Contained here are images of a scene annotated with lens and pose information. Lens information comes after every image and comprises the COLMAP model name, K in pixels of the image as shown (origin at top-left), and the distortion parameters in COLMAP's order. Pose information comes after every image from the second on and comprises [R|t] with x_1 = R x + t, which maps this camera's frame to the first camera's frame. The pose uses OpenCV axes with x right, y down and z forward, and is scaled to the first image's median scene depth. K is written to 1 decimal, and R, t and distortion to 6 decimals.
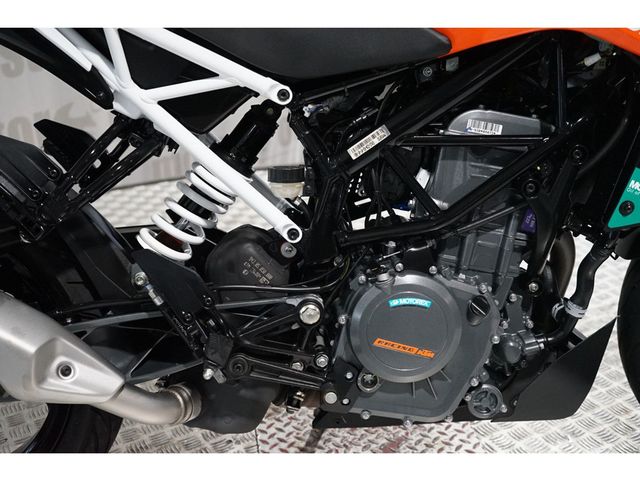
lens RADIAL K [[830.7, 0, 302.6], [0, 830.7, 241.2], [0, 0, 1]] dist [-0.022026, 0.003018]
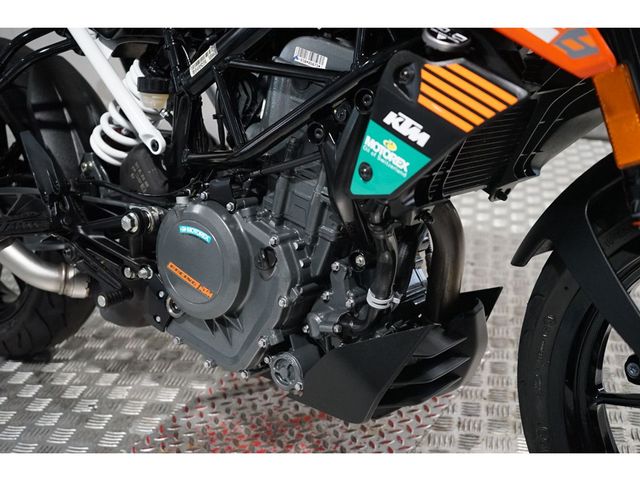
lens RADIAL K [[830.7, 0, 302.6], [0, 830.7, 241.2], [0, 0, 1]] dist [-0.022026, 0.003018]
pose [[0.748646, 0.235027, -0.619913, 0.799166], [-0.205561, 0.971261, 0.119986, -0.054974], [0.630297, 0.037603, 0.775443, 0.339399]]
